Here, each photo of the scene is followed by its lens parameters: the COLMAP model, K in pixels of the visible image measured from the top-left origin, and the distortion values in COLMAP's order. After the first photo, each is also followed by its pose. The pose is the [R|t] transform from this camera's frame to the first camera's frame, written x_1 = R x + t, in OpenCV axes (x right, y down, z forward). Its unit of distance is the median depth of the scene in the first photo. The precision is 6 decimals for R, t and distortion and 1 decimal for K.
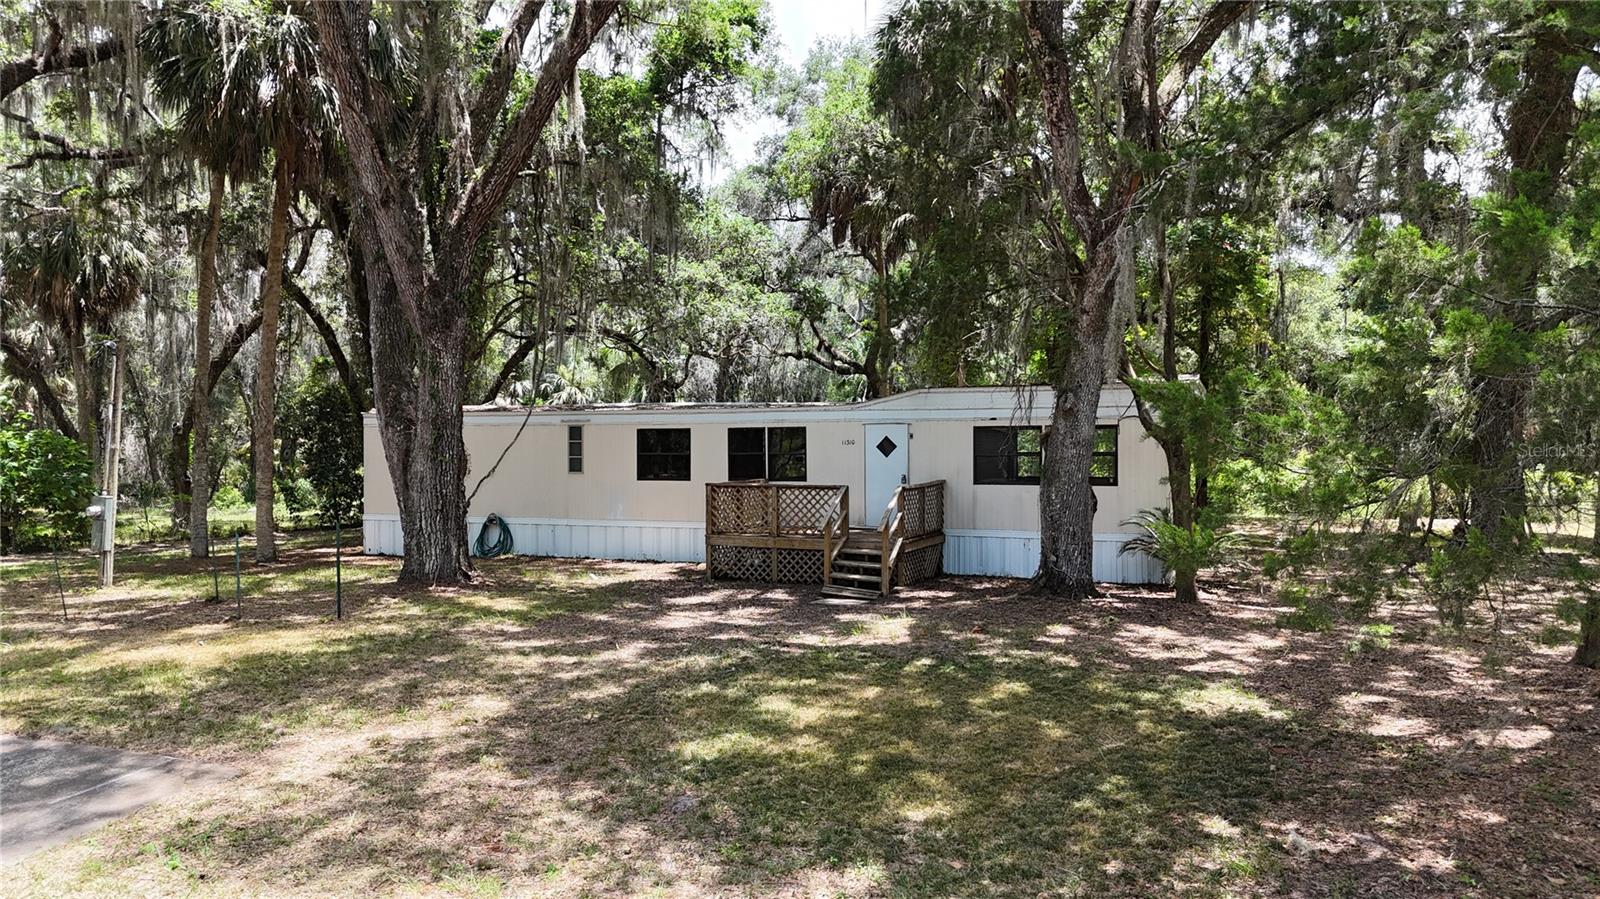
lens RADIAL K [[1193.3, 0, 794.3], [0, 1193.3, 454.7], [0, 0, 1]] dist [0.076887, -0.068052]
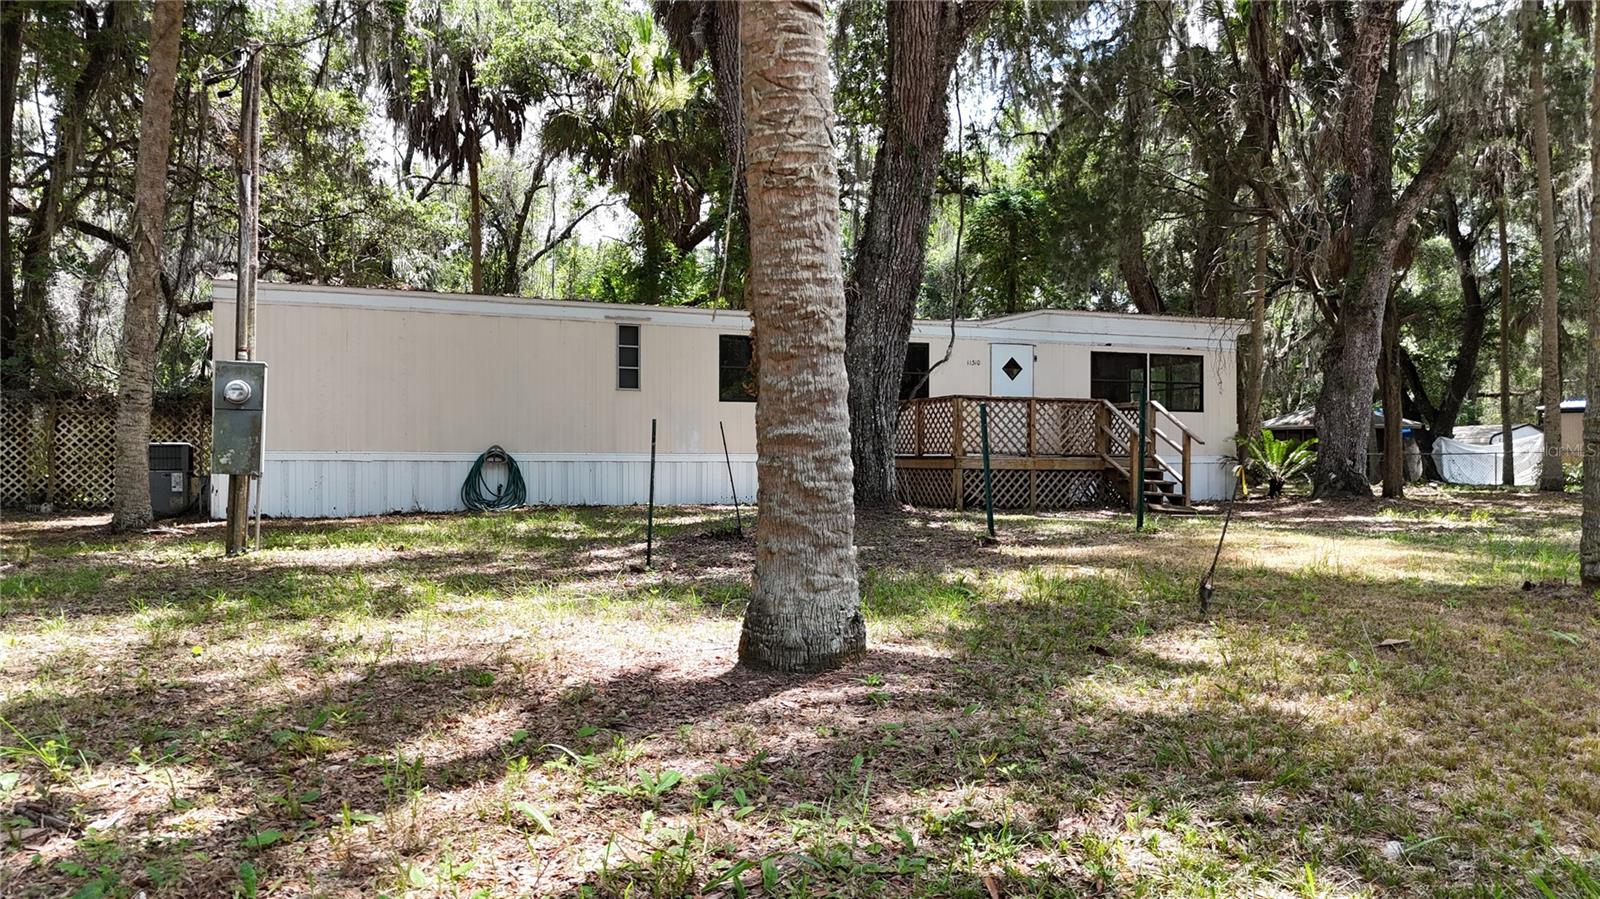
lens RADIAL K [[1193.3, 0, 803.4], [0, 1193.3, 449.7], [0, 0, 1]] dist [0.076887, -0.068052]
pose [[0.699577, 0.011844, 0.714459, -0.772713], [0.001123, 0.999843, -0.017674, 0.079778], [-0.714556, 0.013167, 0.699454, 0.512487]]
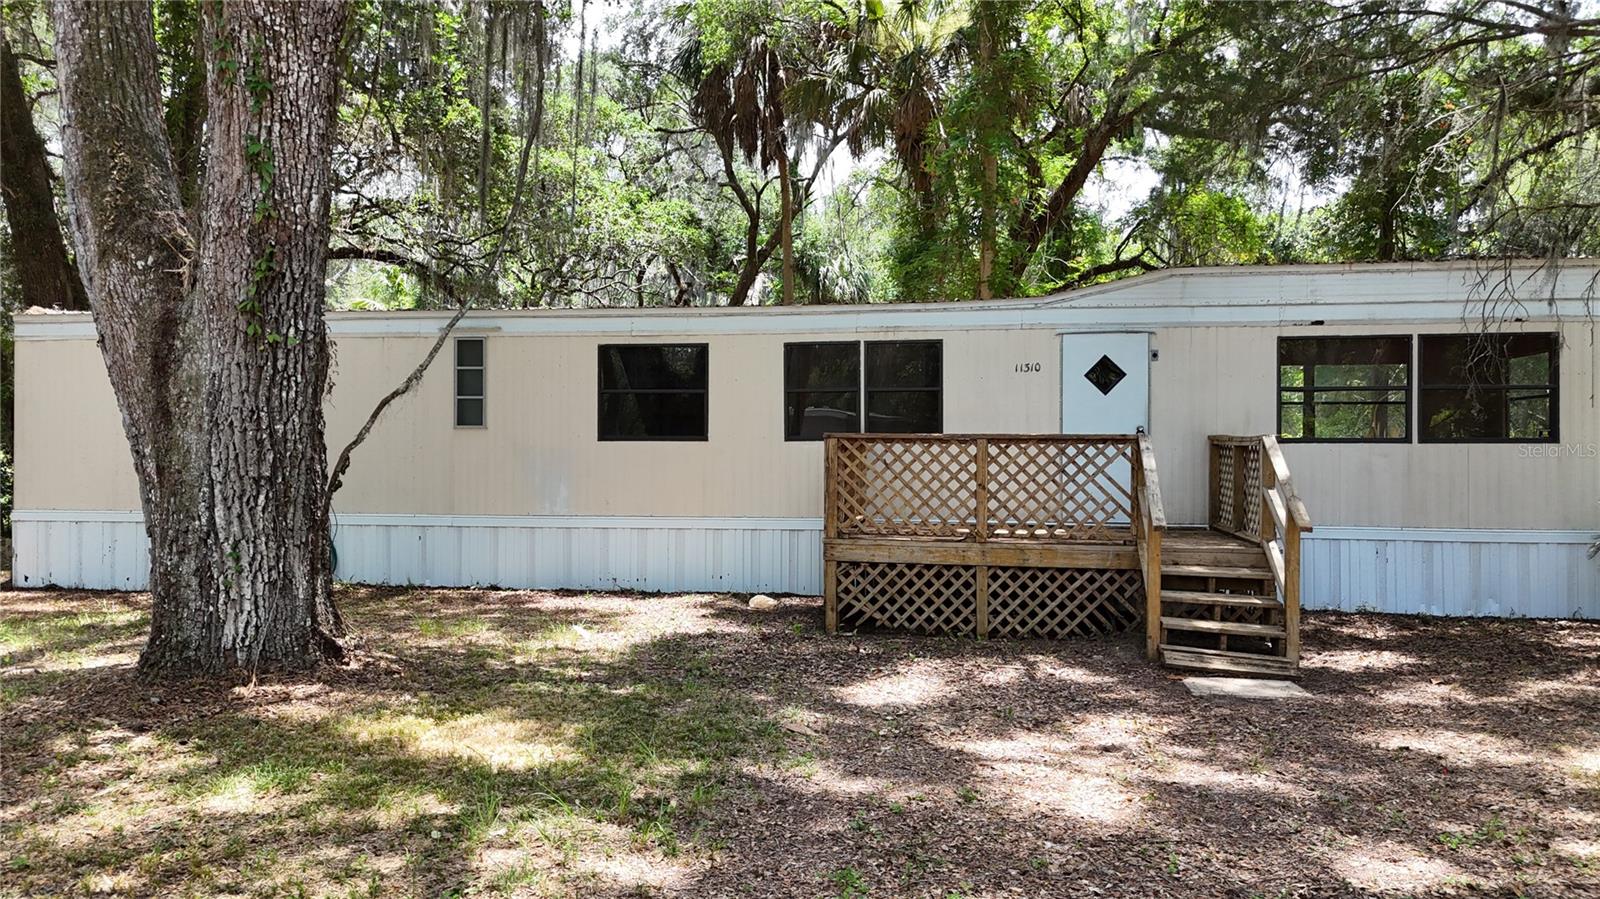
lens RADIAL K [[1193.3, 0, 790.0], [0, 1193.3, 452.2], [0, 0, 1]] dist [0.076887, -0.068052]
pose [[0.971977, 0.007147, 0.234966, -0.209269], [-0.004762, 0.999931, -0.010716, 0.038329], [-0.235026, 0.009297, 0.971945, 0.553984]]
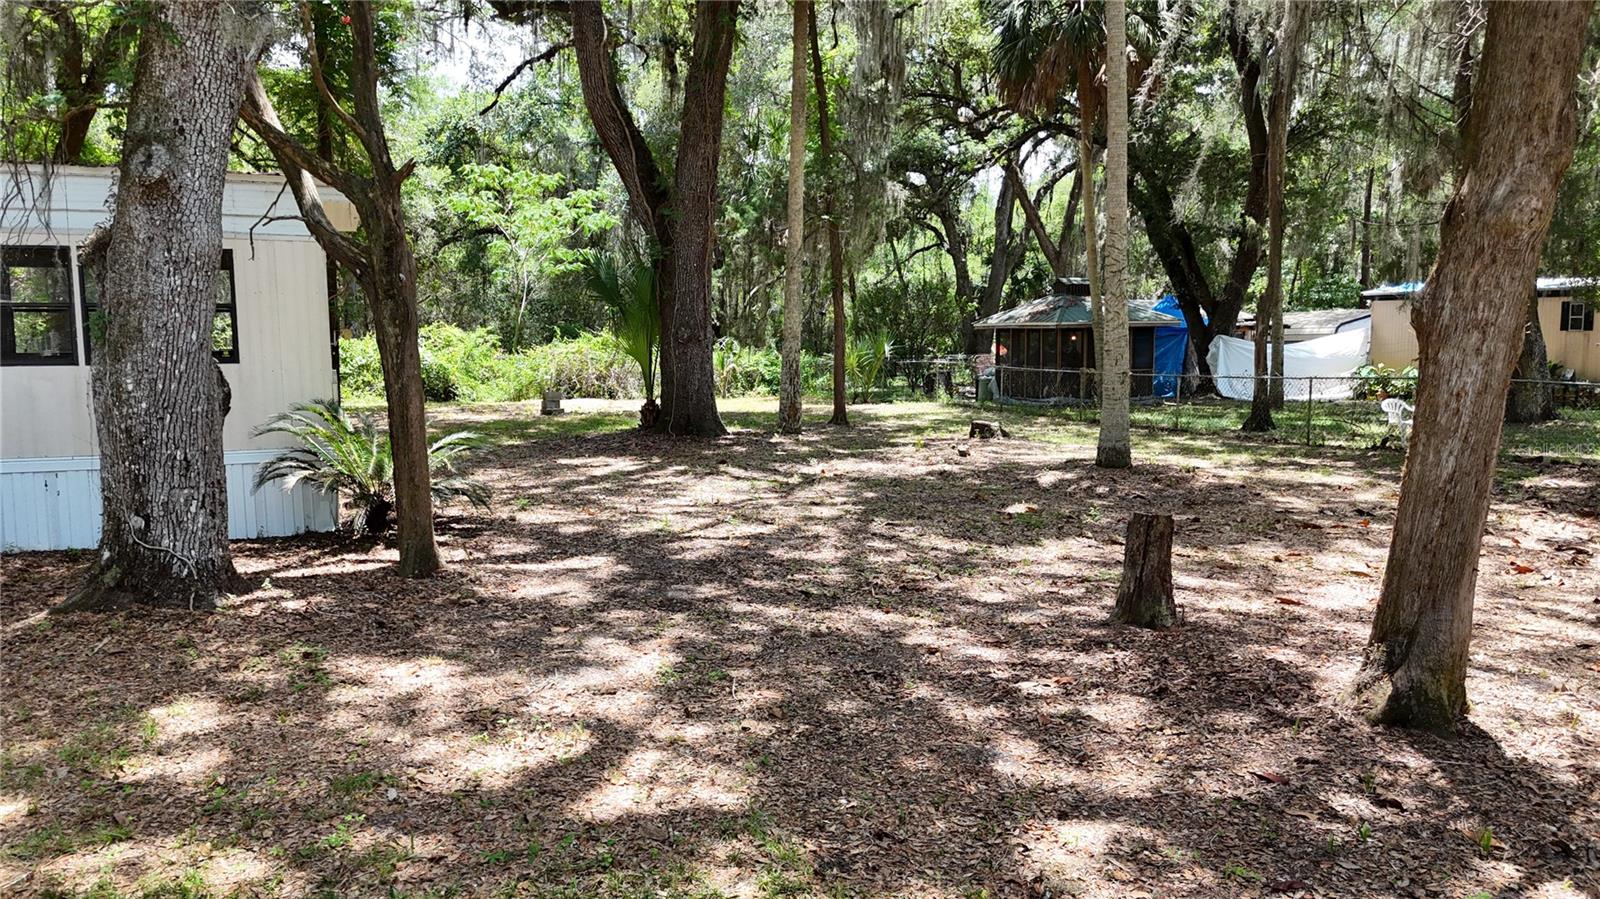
lens RADIAL K [[1193.3, 0, 792.1], [0, 1193.3, 458.4], [0, 0, 1]] dist [0.076887, -0.068052]
pose [[0.722572, -0.075721, 0.687136, 0.071330], [0.009772, 0.995003, 0.099371, 0.017086], [-0.691226, -0.065088, 0.719701, 0.434008]]
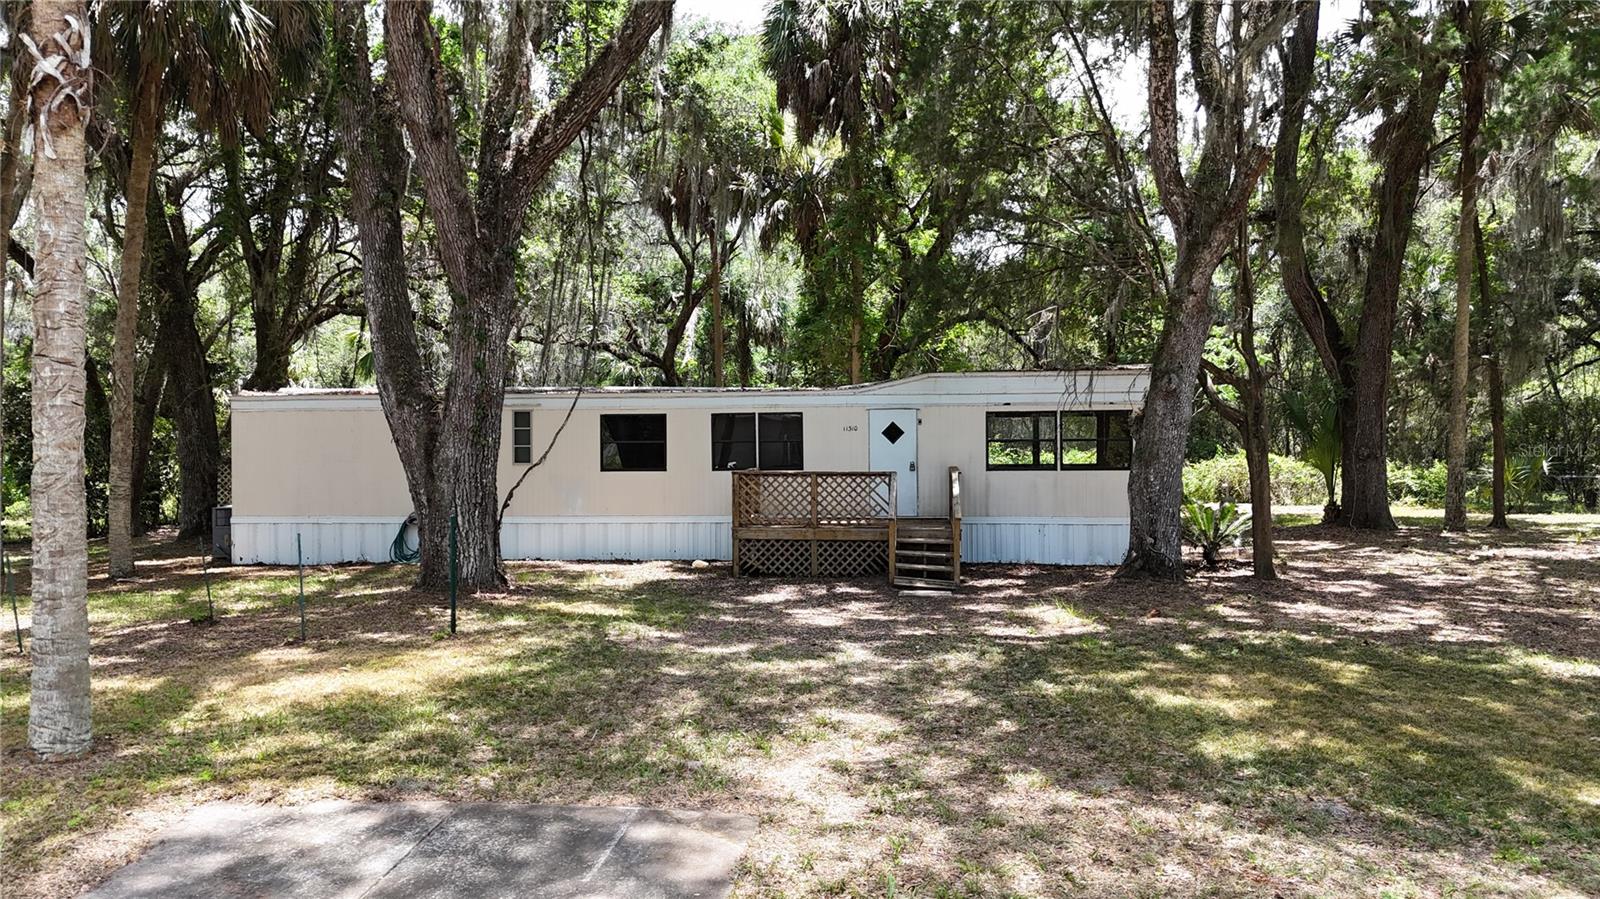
lens RADIAL K [[1193.3, 0, 799.0], [0, 1193.3, 449.7], [0, 0, 1]] dist [0.076887, -0.068052]
pose [[0.955968, -0.003616, 0.293448, -0.304830], [0.005551, 0.999968, -0.005759, 0.013280], [-0.293417, 0.007134, 0.955958, 0.114398]]
